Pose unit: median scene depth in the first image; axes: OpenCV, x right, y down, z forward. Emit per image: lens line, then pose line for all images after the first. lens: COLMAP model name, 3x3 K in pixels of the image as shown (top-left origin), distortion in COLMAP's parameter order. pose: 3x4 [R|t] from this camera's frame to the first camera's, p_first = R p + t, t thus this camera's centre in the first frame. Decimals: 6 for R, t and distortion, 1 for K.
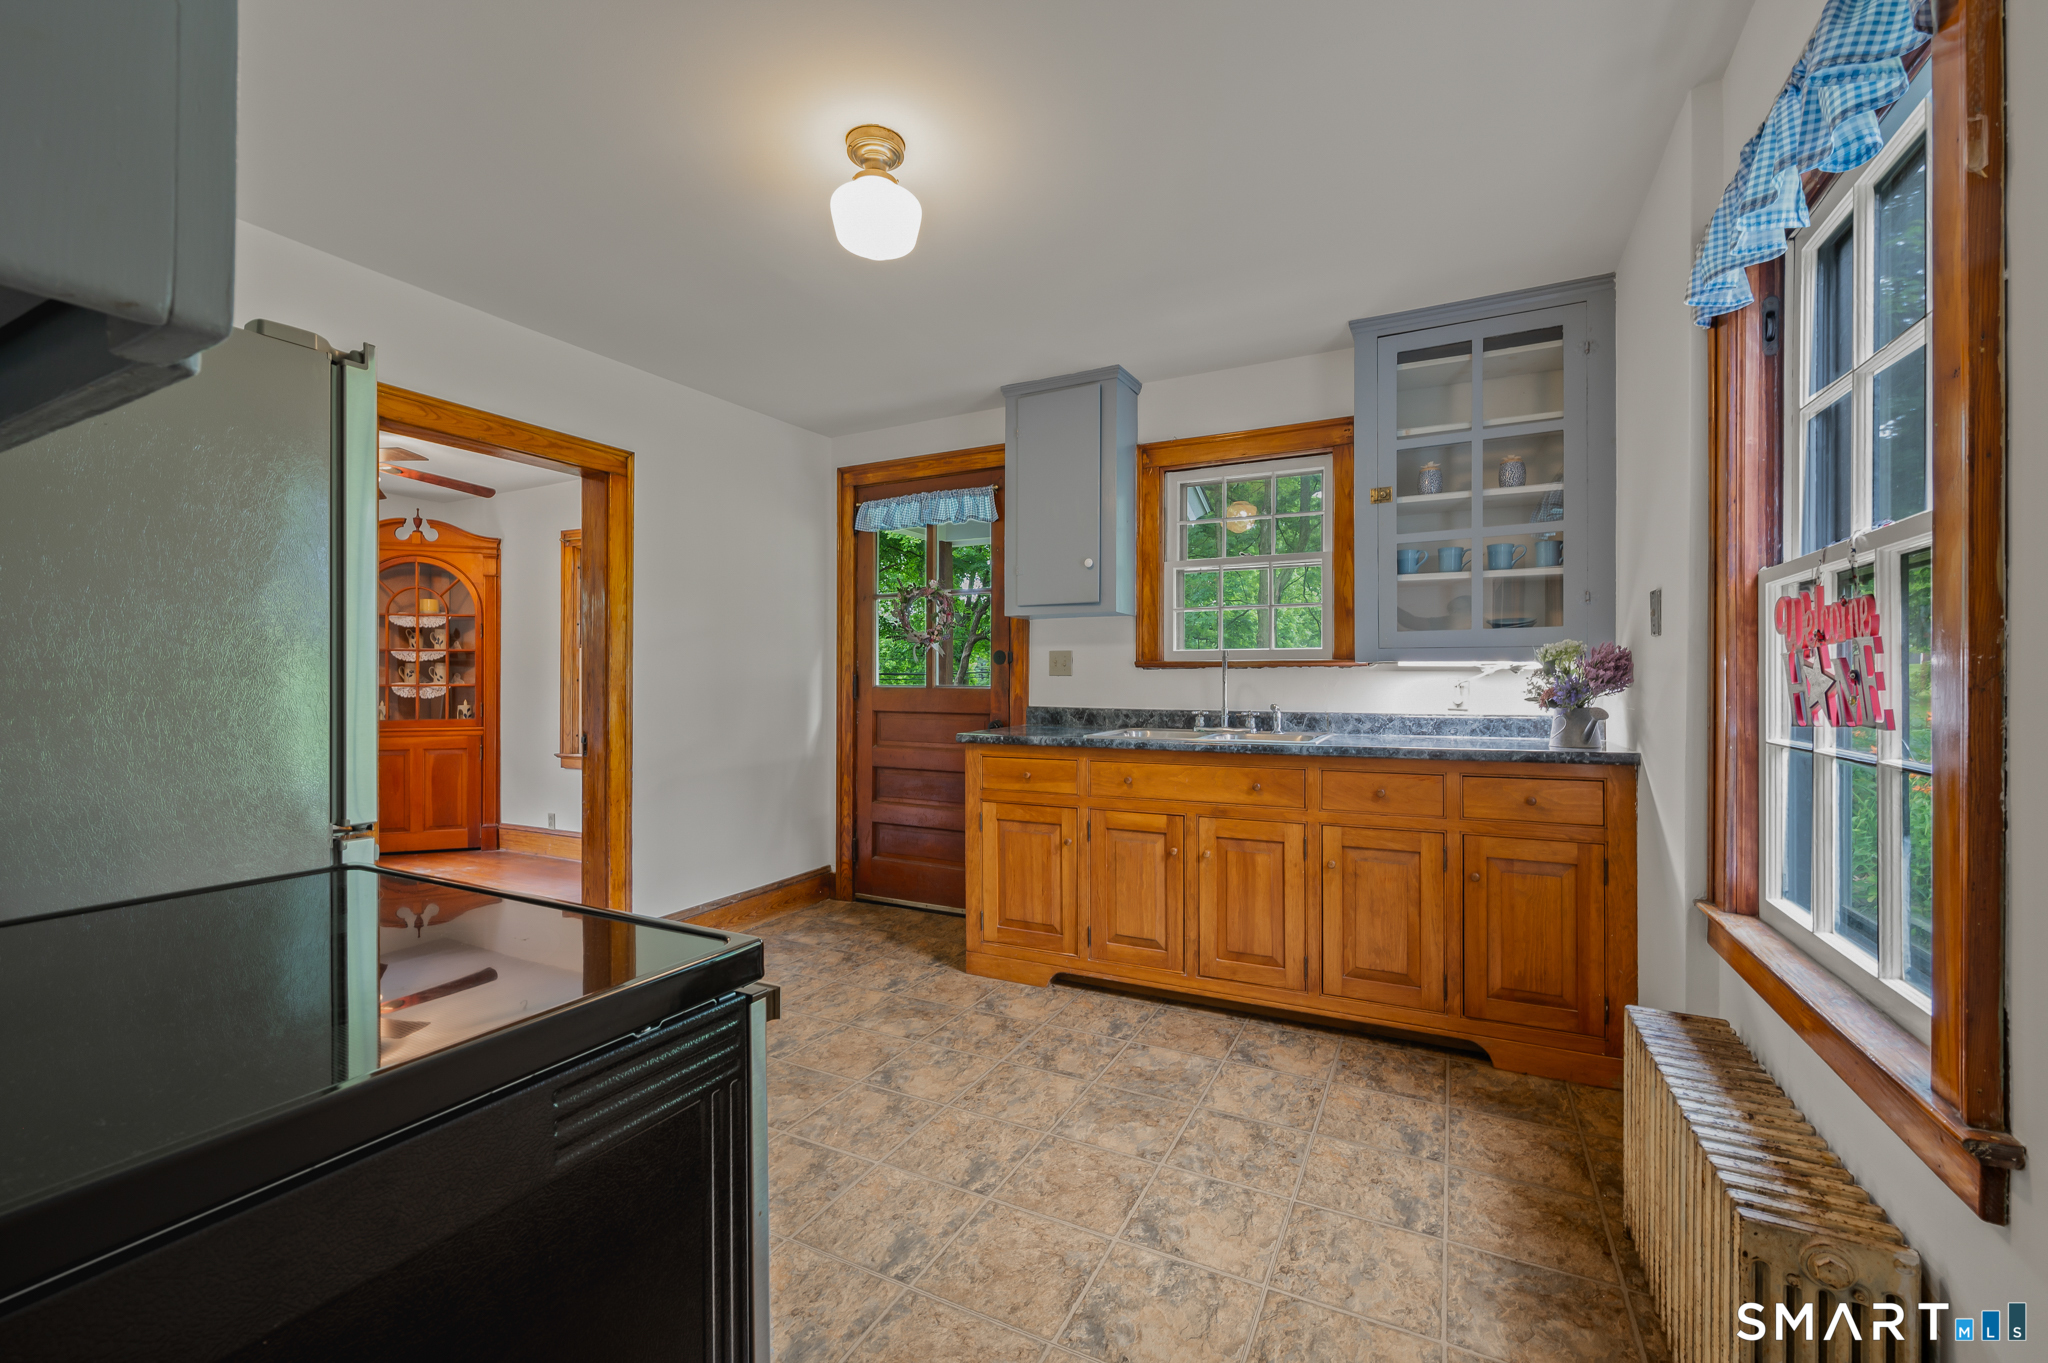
lens RADIAL K [[826.7, 0, 1040.0], [0, 826.7, 681.9], [0, 0, 1]] dist [0.000045, 0.000082]
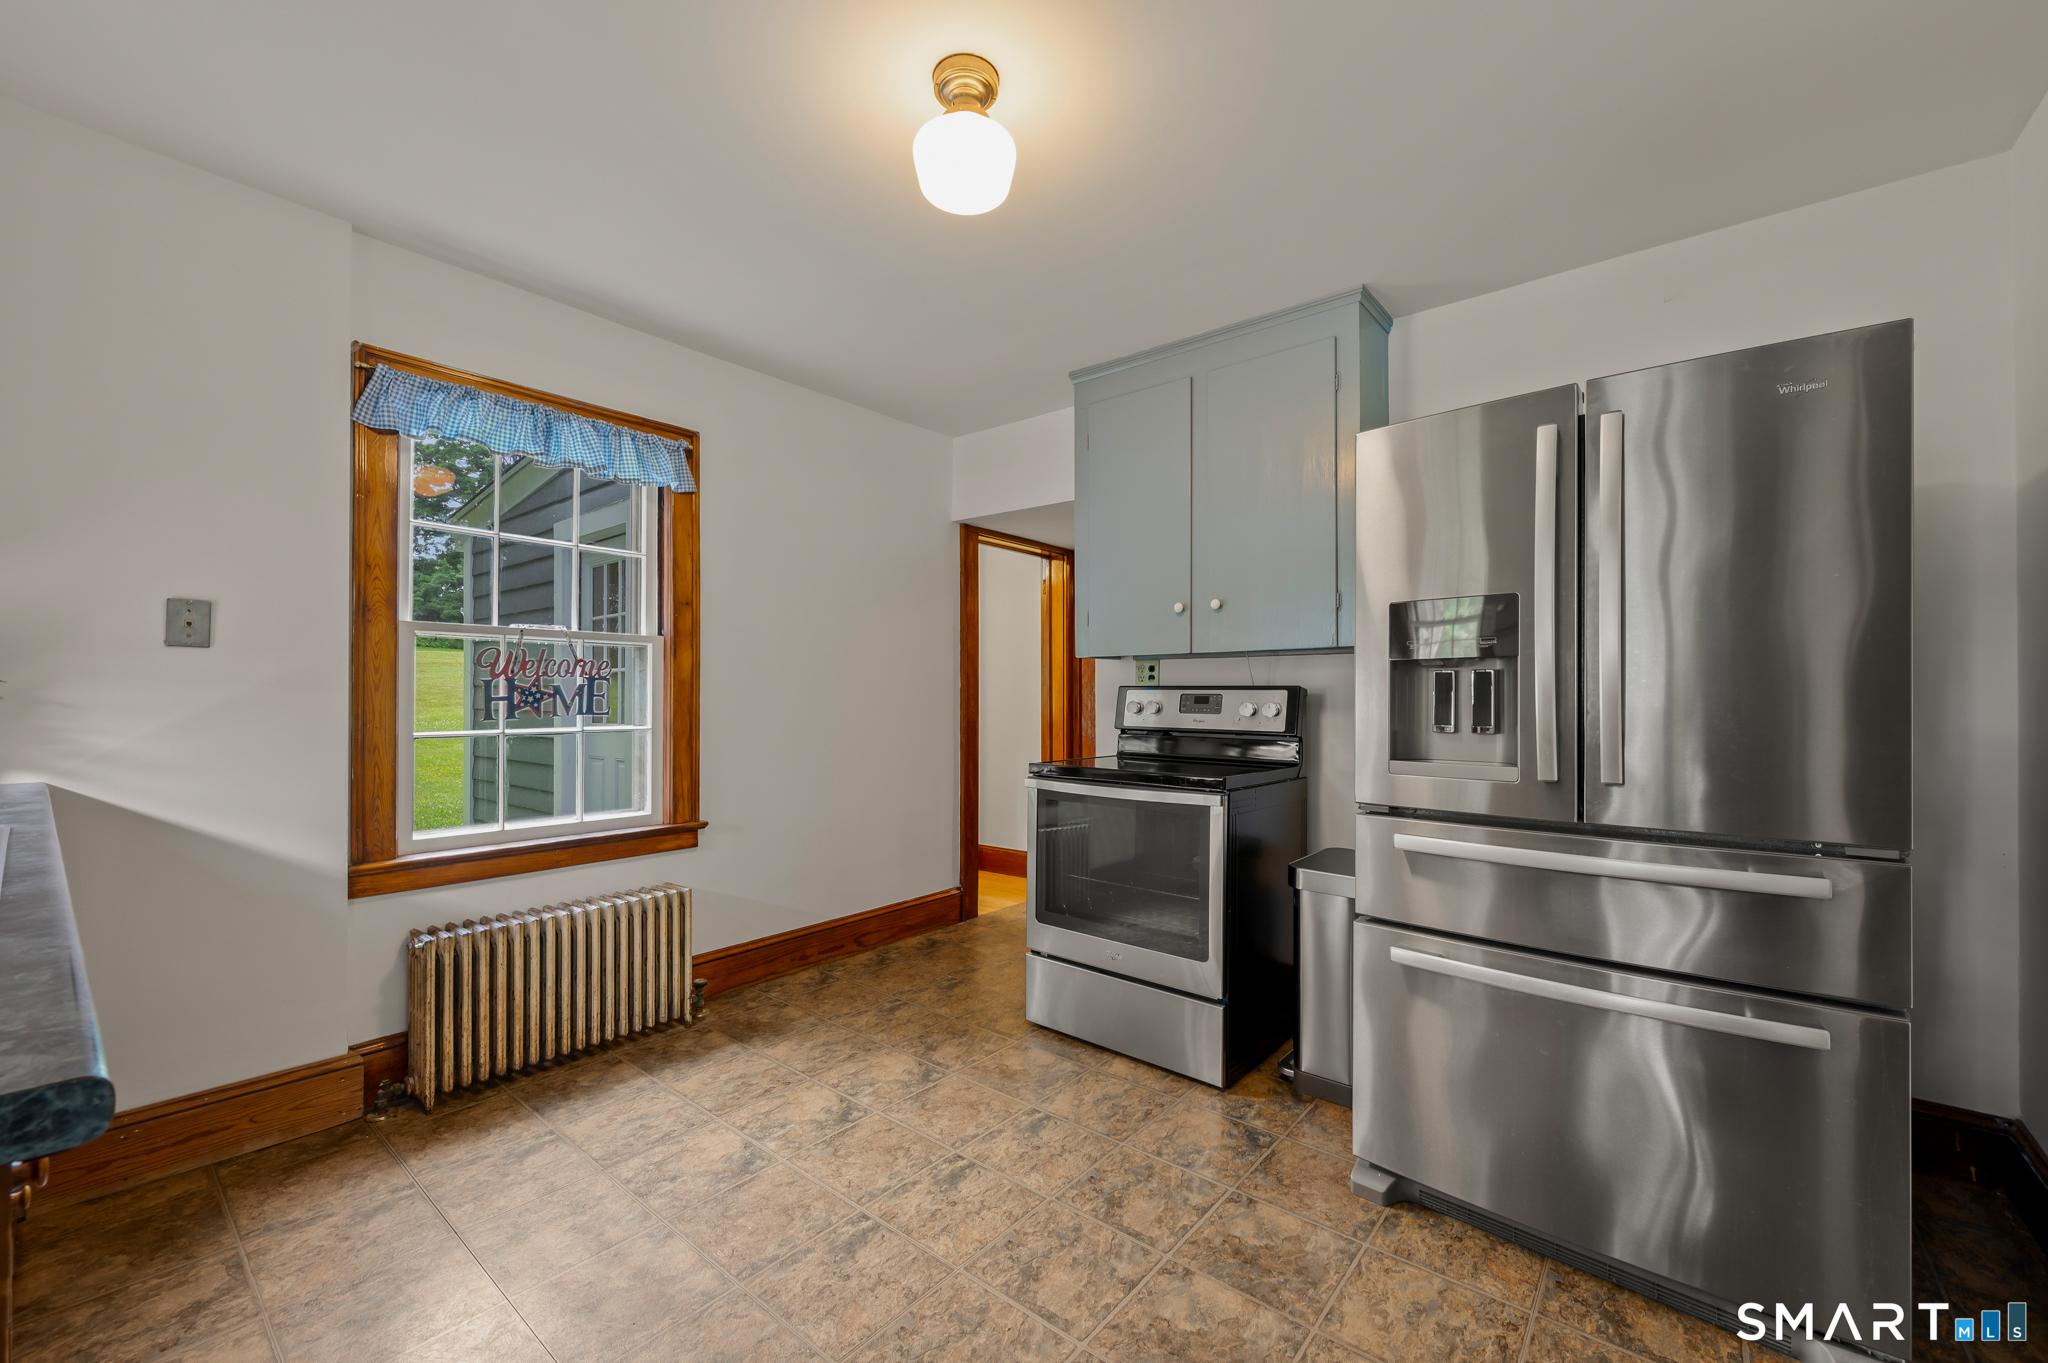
lens RADIAL K [[825.2, 0, 1039.0], [0, 825.2, 693.5], [0, 0, 1]] dist [-0.000454, -0.000007]
pose [[-0.977901, 0.000218, 0.209067, -0.313243], [-0.000615, 0.999992, -0.003917, 0.001136], [-0.209066, -0.003959, -0.977894, 1.255331]]
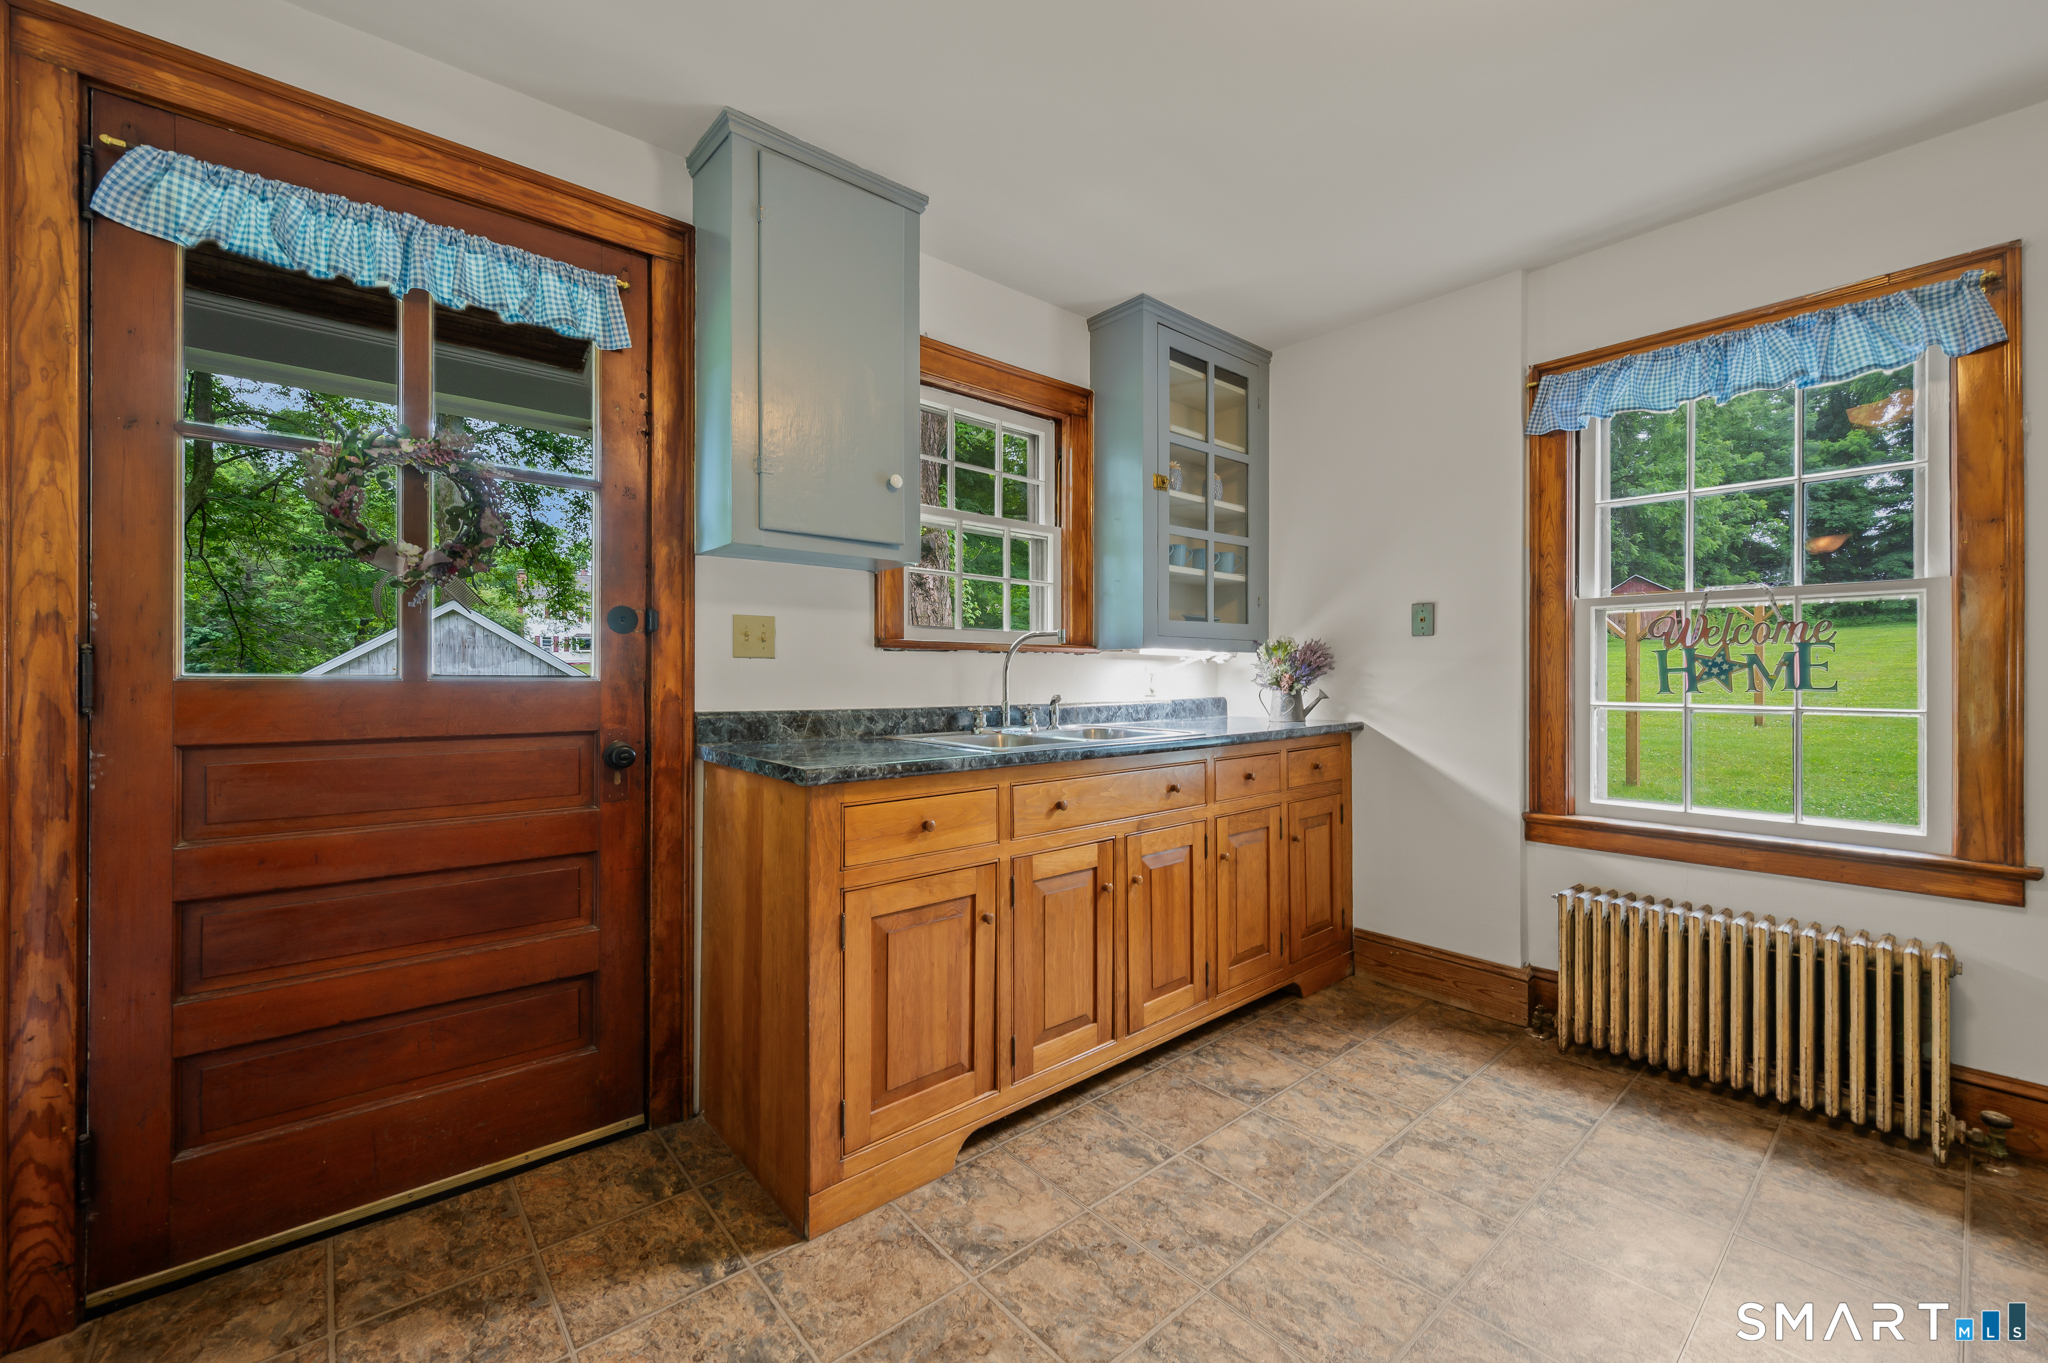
lens RADIAL K [[812.0, 0, 1020.5], [0, 812.0, 676.8], [0, 0, 1]] dist [-0.001572, -0.000161]
pose [[0.388257, -0.001221, 0.921550, -0.571395], [0.002344, 0.999997, 0.000337, 0.008603], [-0.921548, 0.002029, 0.388259, 0.791429]]
